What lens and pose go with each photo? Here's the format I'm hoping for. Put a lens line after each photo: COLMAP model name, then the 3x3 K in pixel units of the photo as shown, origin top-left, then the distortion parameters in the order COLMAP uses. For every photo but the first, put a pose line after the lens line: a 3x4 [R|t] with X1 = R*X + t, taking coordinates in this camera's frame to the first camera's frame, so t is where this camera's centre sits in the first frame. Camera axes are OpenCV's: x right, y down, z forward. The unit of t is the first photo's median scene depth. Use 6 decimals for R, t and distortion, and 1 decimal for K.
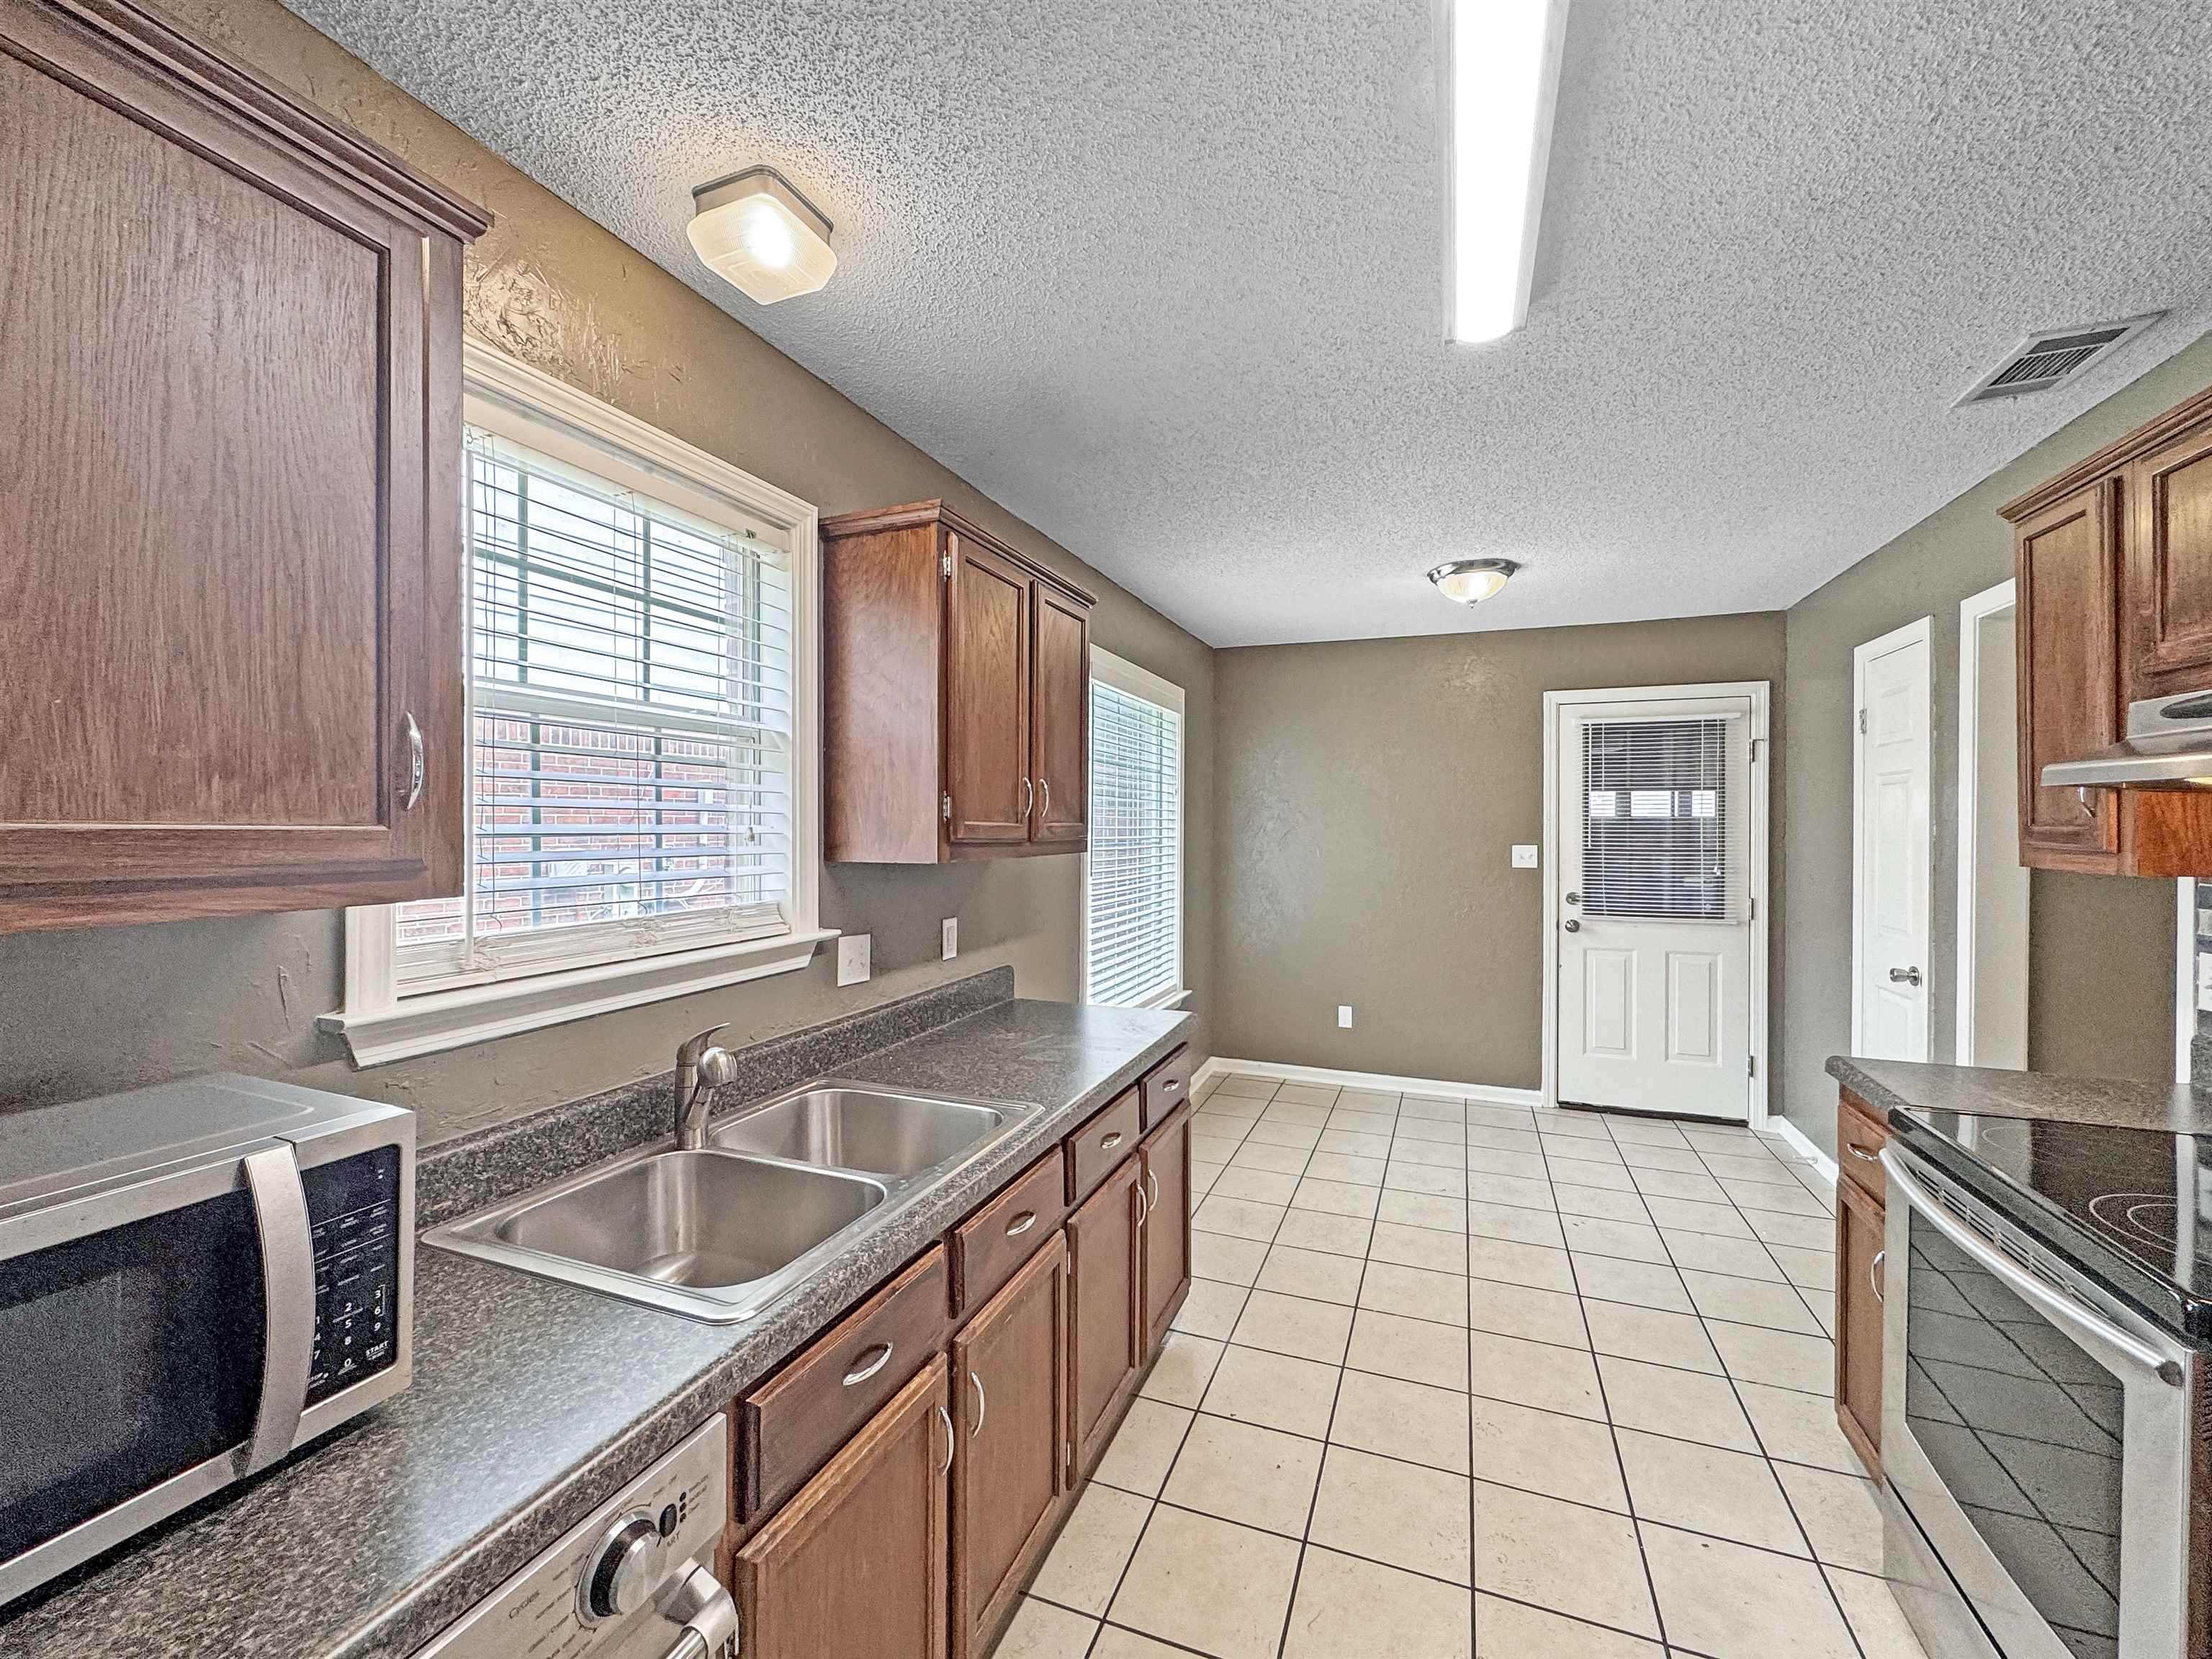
lens RADIAL K [[898.7, 0, 1099.1], [0, 898.7, 820.0], [0, 0, 1]] dist [-0.001310, -0.000067]
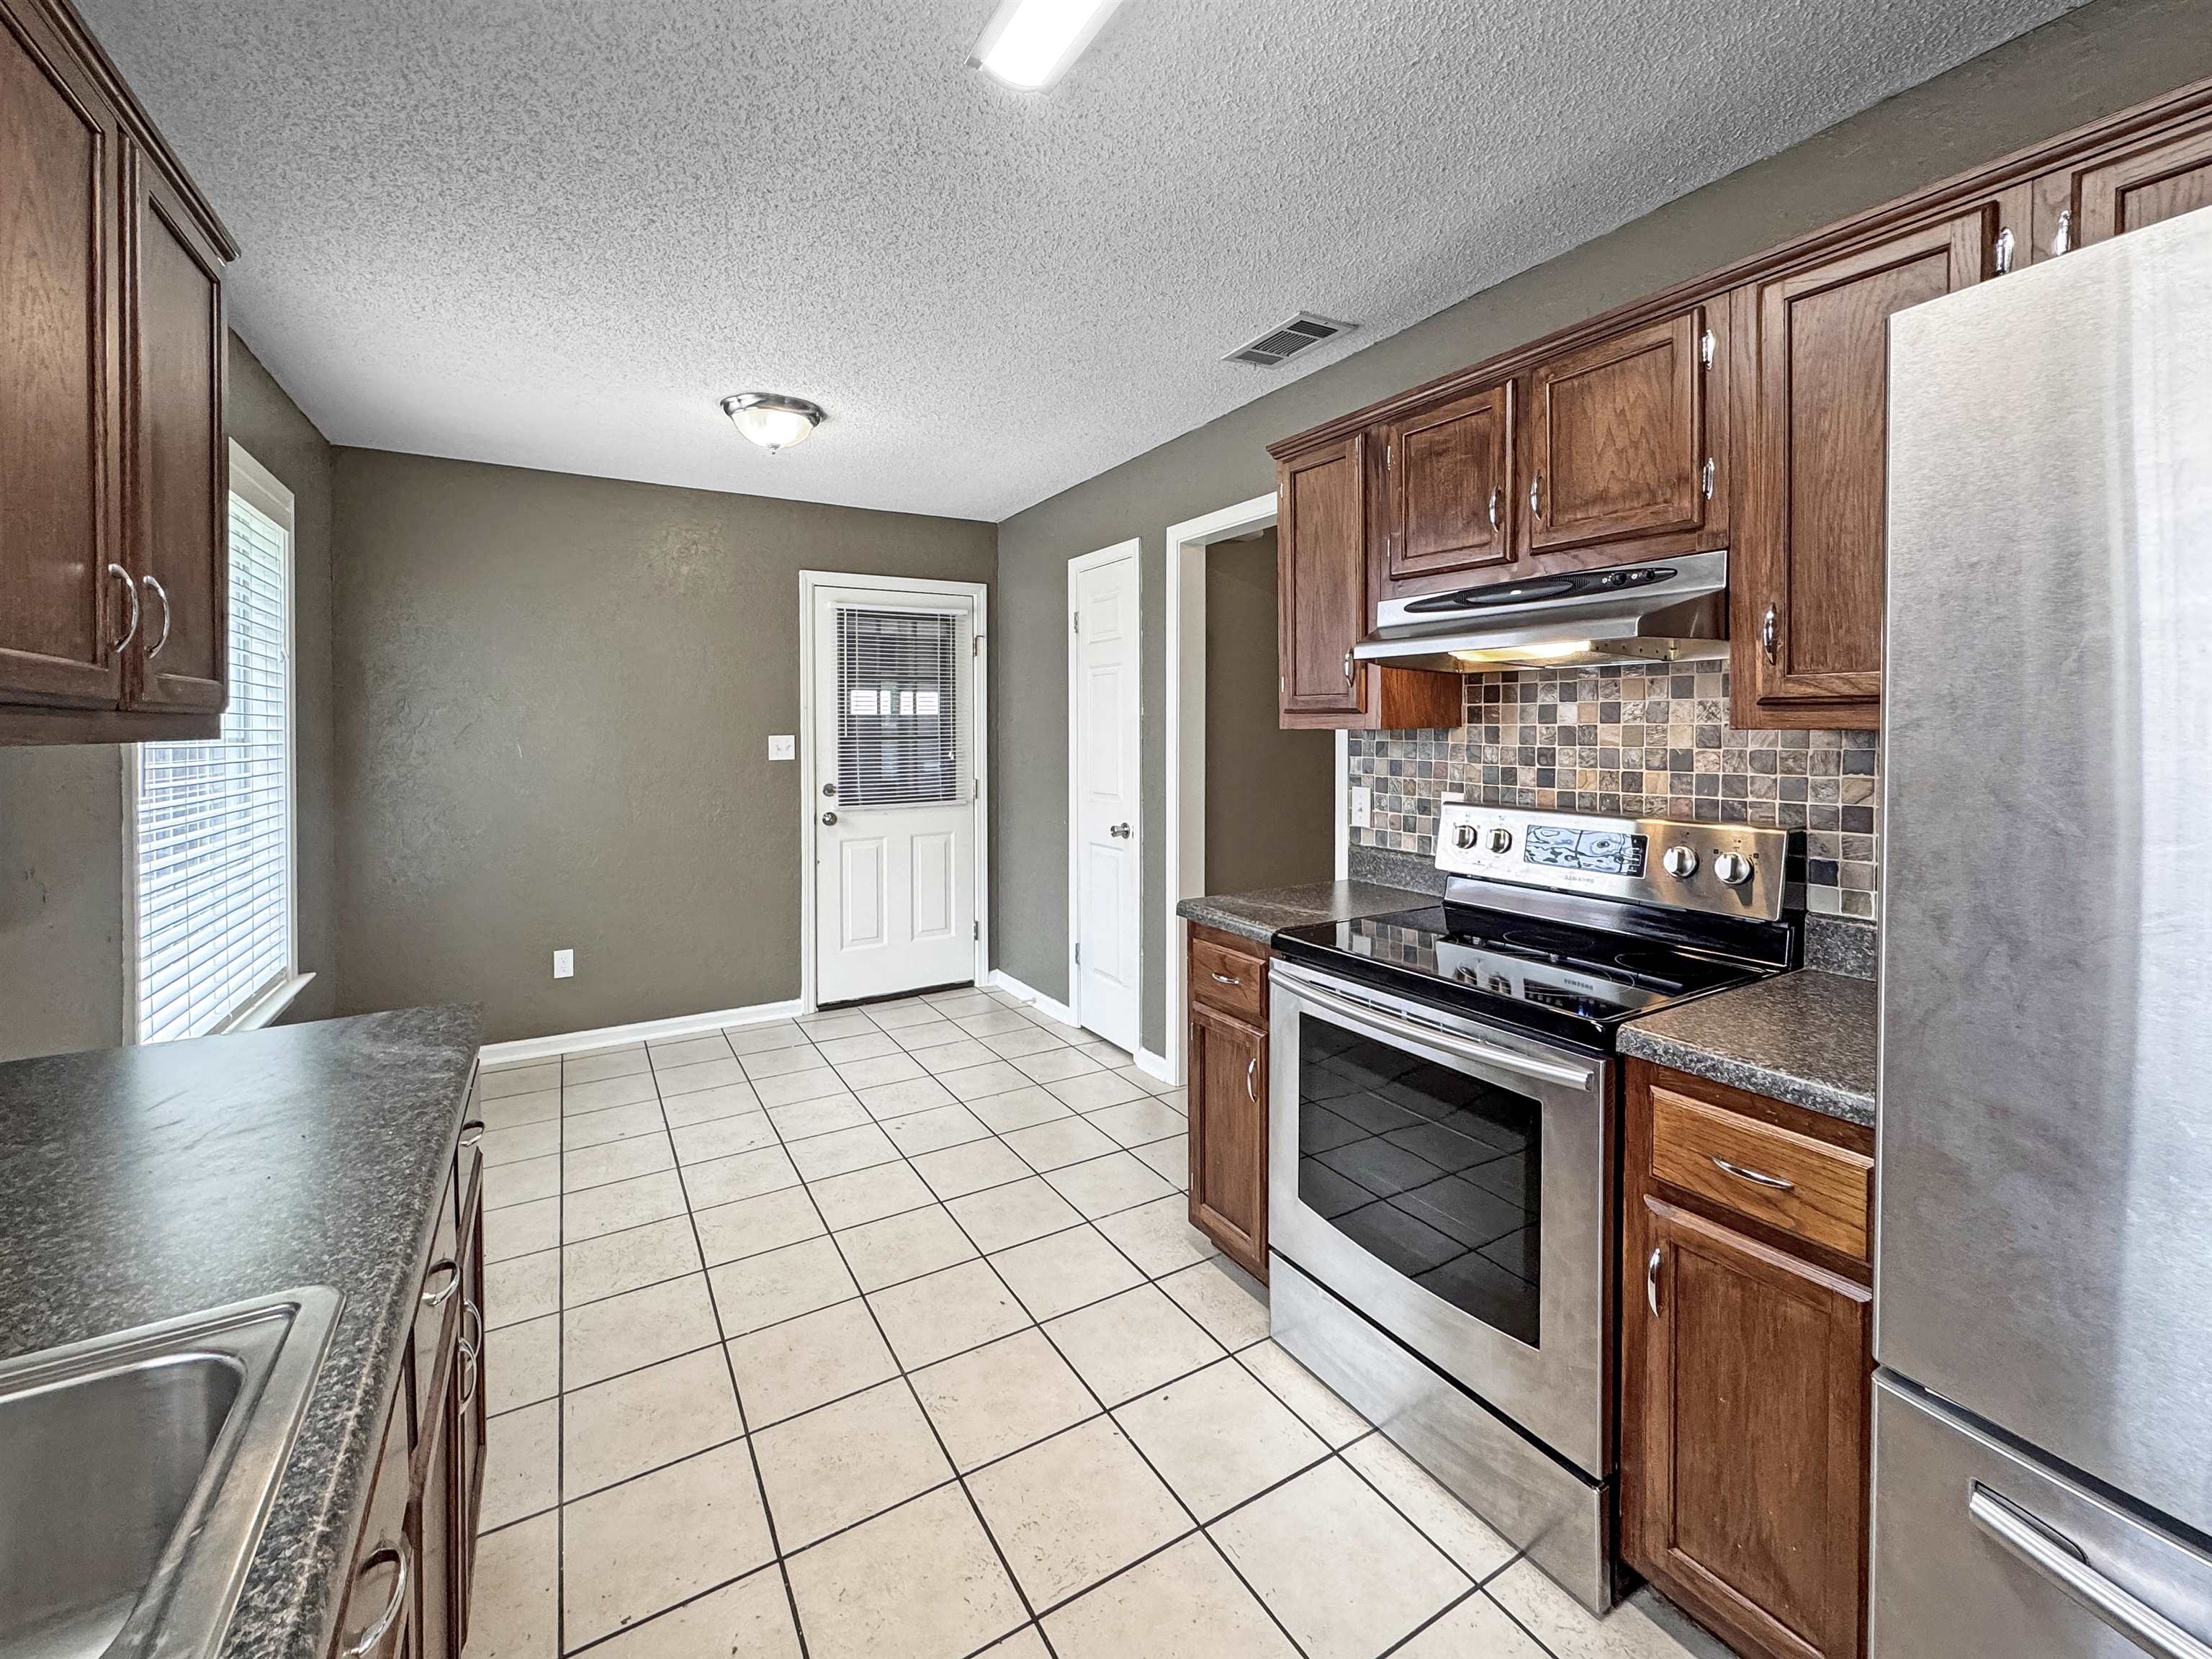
lens RADIAL K [[927.9, 0, 1109.8], [0, 927.9, 732.8], [0, 0, 1]] dist [-0.001425, -0.000266]
pose [[0.609953, -0.012457, 0.792339, -0.077402], [0.005796, 0.999920, 0.011259, 0.018219], [-0.792416, -0.002275, 0.609977, 0.171133]]
